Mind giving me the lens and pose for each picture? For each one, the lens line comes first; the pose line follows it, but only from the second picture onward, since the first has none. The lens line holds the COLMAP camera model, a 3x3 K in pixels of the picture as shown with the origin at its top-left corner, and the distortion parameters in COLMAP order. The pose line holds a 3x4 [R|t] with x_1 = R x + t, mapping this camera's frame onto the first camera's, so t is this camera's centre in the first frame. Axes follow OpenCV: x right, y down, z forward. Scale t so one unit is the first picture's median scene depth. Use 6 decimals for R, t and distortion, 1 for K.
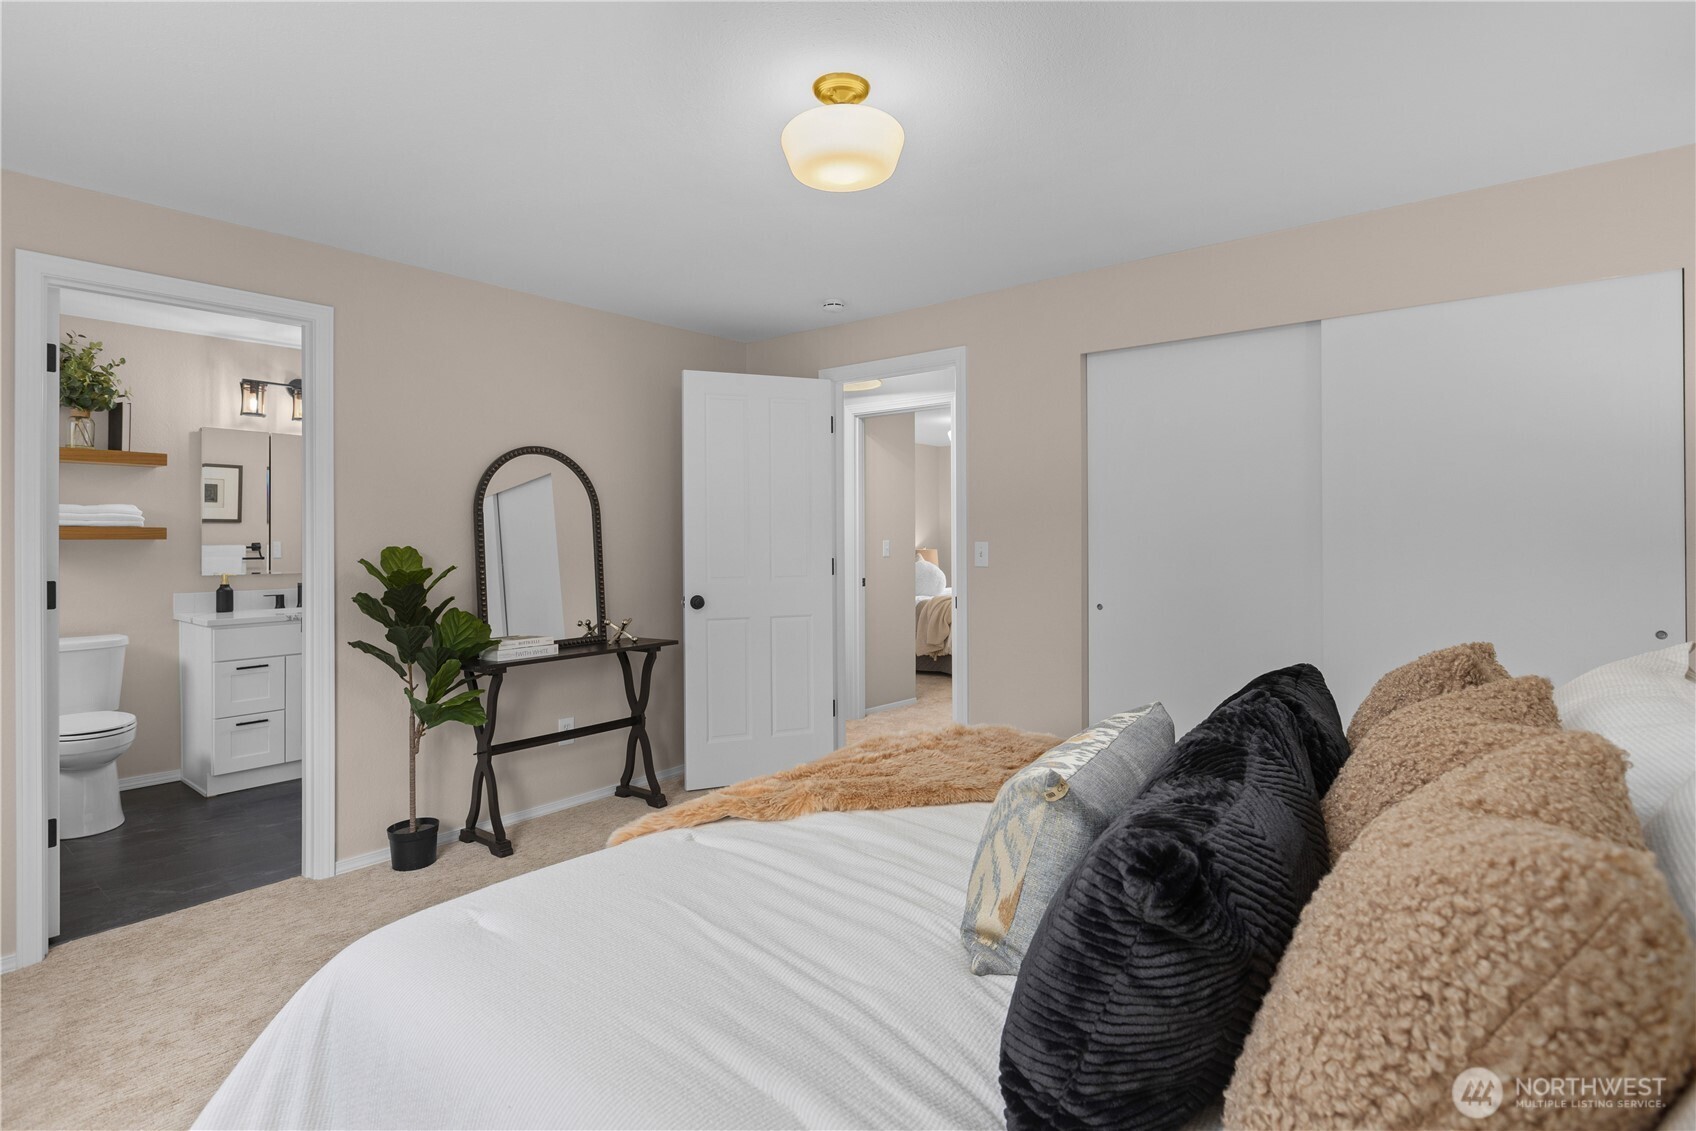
lens RADIAL K [[806.3, 0, 848.0], [0, 806.3, 565.5], [0, 0, 1]] dist [-0.001758, -0.000308]
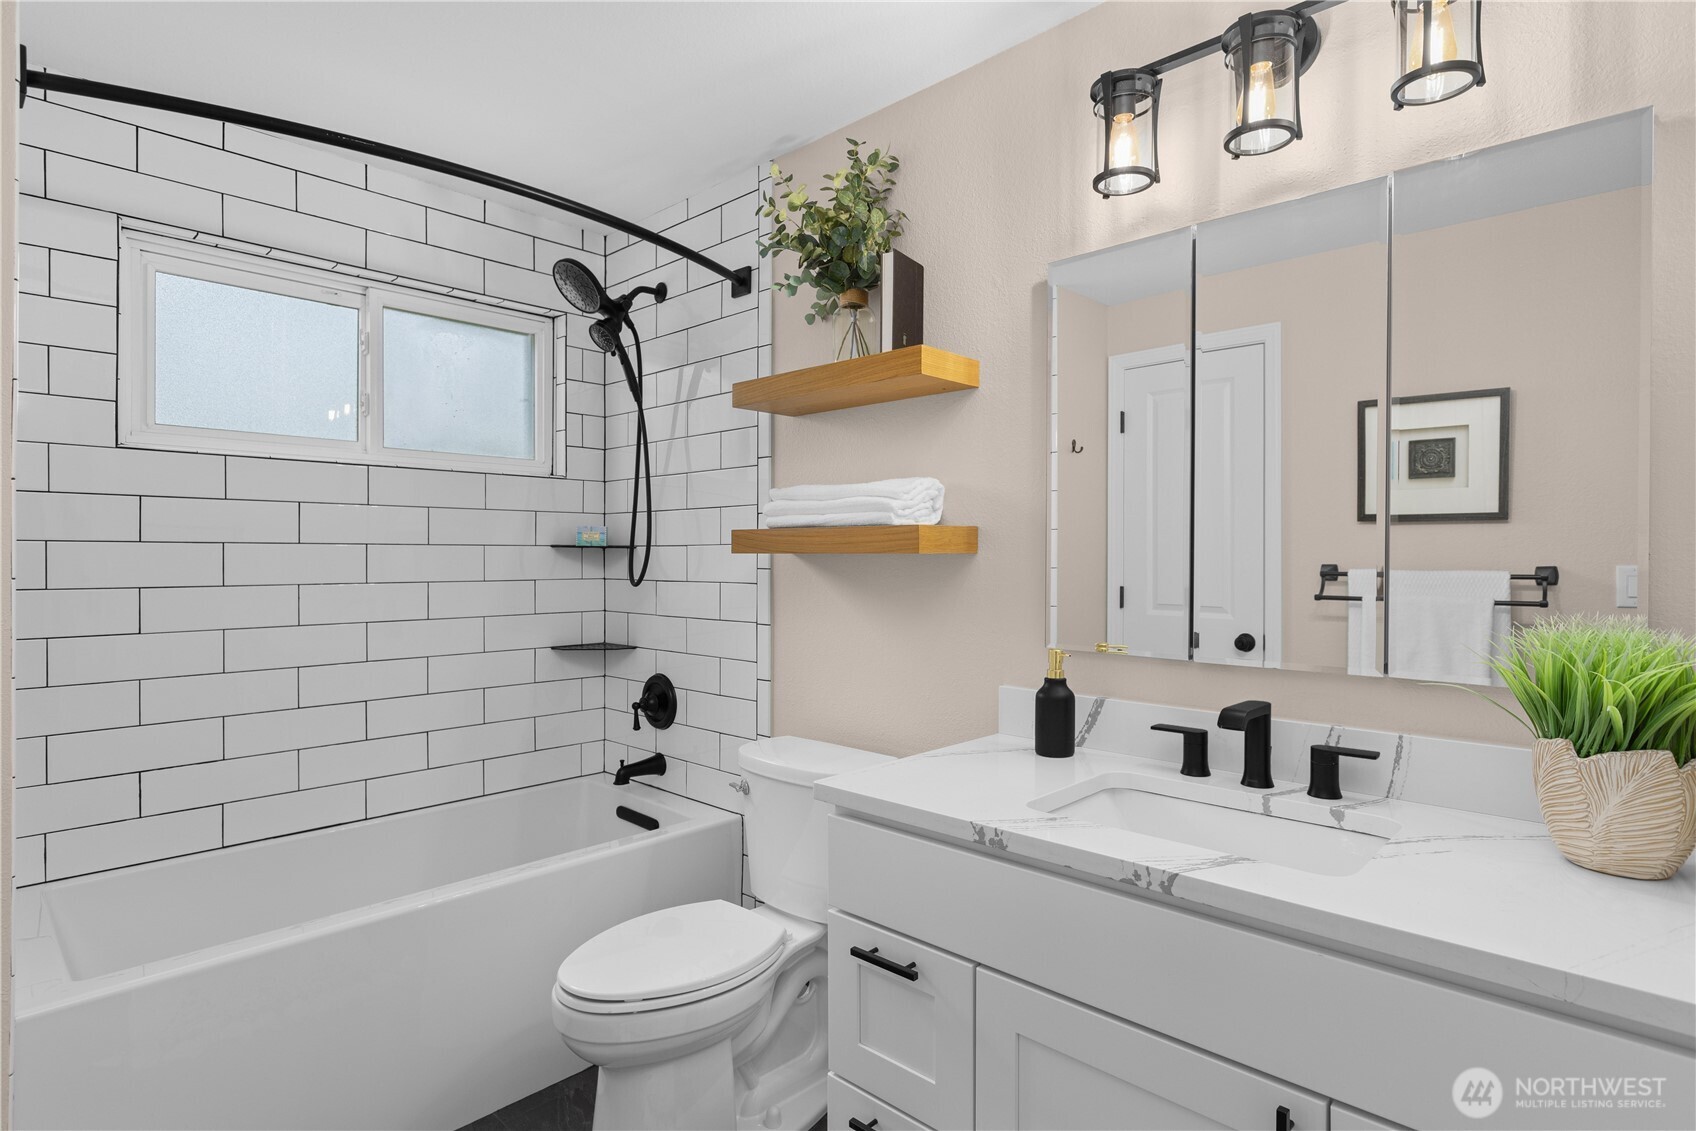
lens RADIAL K [[848.7, 0, 848.8], [0, 848.7, 560.1], [0, 0, 1]] dist [-0.001794, -0.001222]
pose [[-0.038534, -0.005505, -0.999242, -0.359114], [-0.032615, 0.999459, -0.004248, -0.023087], [0.998725, 0.032426, -0.038693, 0.844427]]
